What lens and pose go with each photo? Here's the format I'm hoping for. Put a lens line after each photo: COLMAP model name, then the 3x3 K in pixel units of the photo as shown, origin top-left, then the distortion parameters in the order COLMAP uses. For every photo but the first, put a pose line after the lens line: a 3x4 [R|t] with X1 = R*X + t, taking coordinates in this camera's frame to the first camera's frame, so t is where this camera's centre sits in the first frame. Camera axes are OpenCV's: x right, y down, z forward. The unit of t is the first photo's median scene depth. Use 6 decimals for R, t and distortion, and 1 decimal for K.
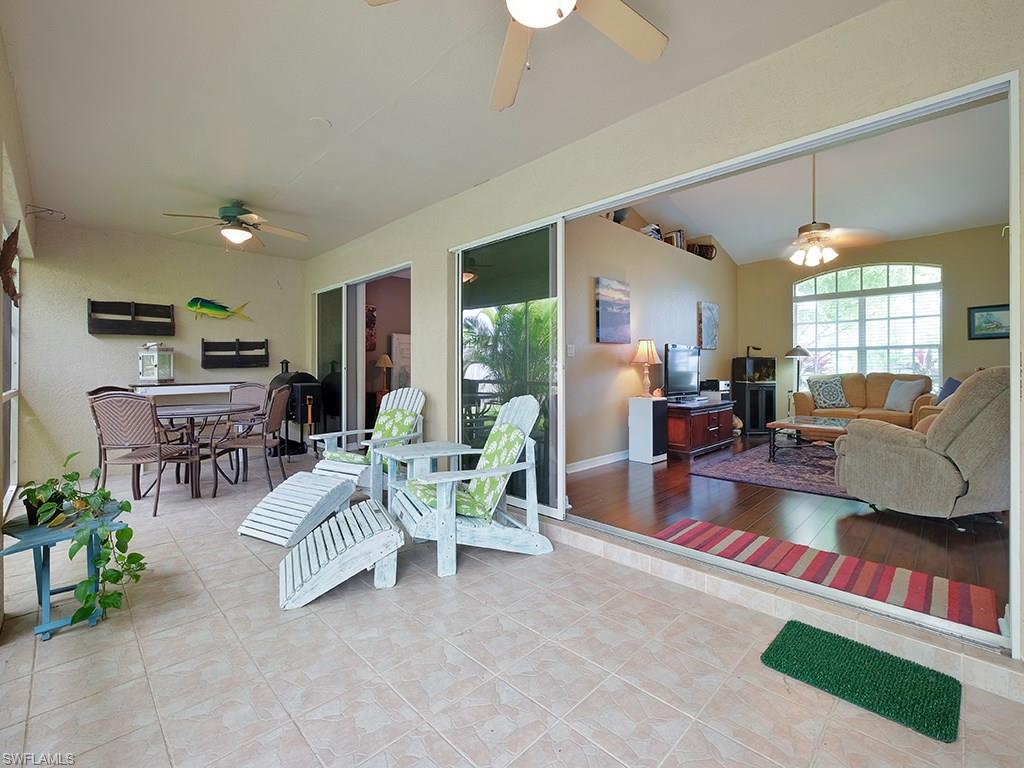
lens RADIAL K [[450.4, 0, 511.7], [0, 450.4, 363.8], [0, 0, 1]] dist [-0.007924, -0.000114]
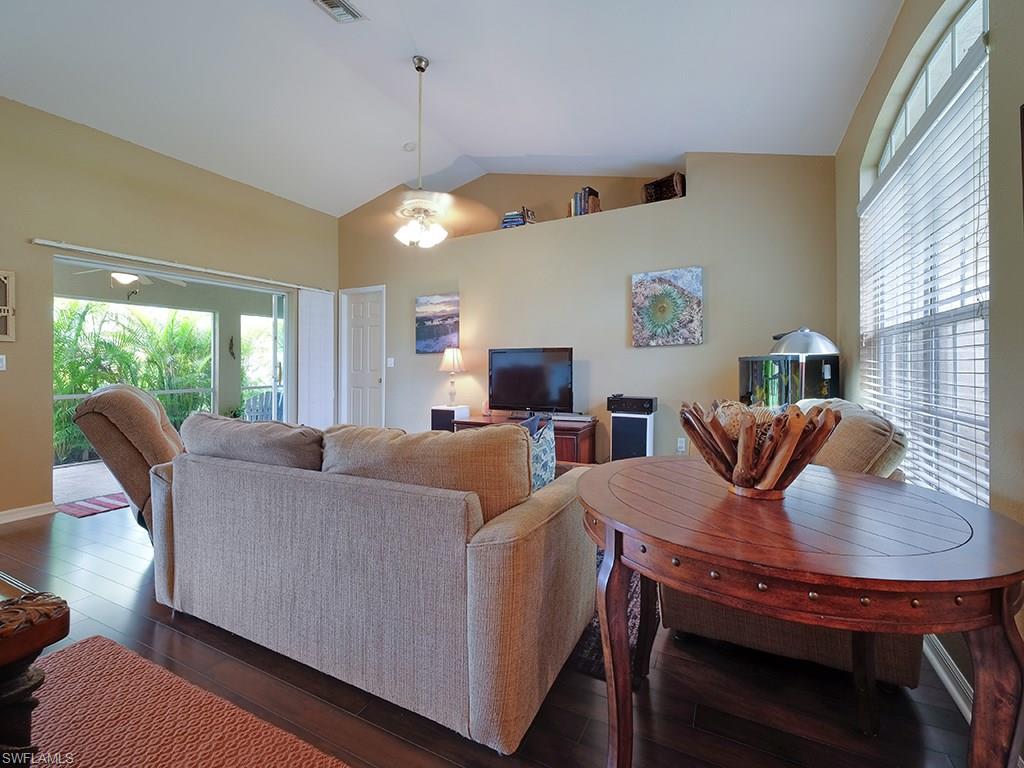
lens RADIAL K [[451.4, 0, 510.9], [0, 451.4, 370.3], [0, 0, 1]] dist [0.001197, -0.000453]
pose [[0.307224, -0.004377, -0.951627, 1.334236], [0.012187, 0.999926, -0.000665, -0.002175], [0.951559, -0.011393, 0.307255, 0.850178]]
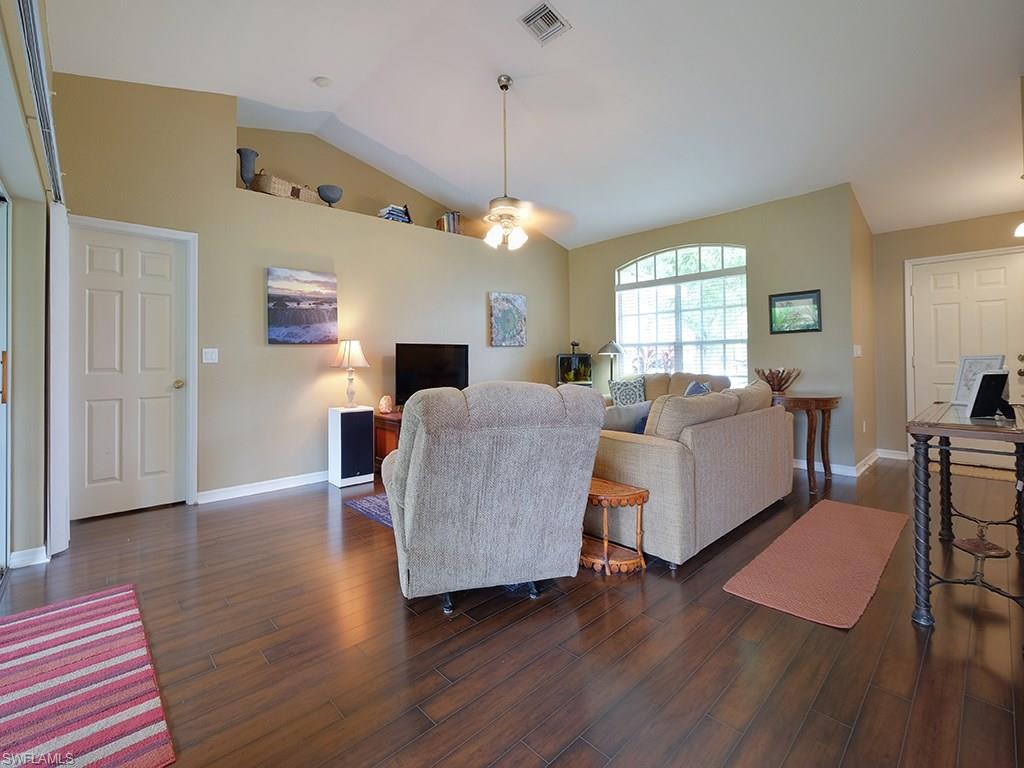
lens RADIAL K [[458.3, 0, 512.1], [0, 458.3, 353.4], [0, 0, 1]] dist [-0.001549, -0.000299]
pose [[0.999576, -0.010476, -0.027162, 0.653415], [0.010445, 0.999945, -0.001261, -0.024253], [0.027174, 0.000977, 0.999630, 0.149224]]
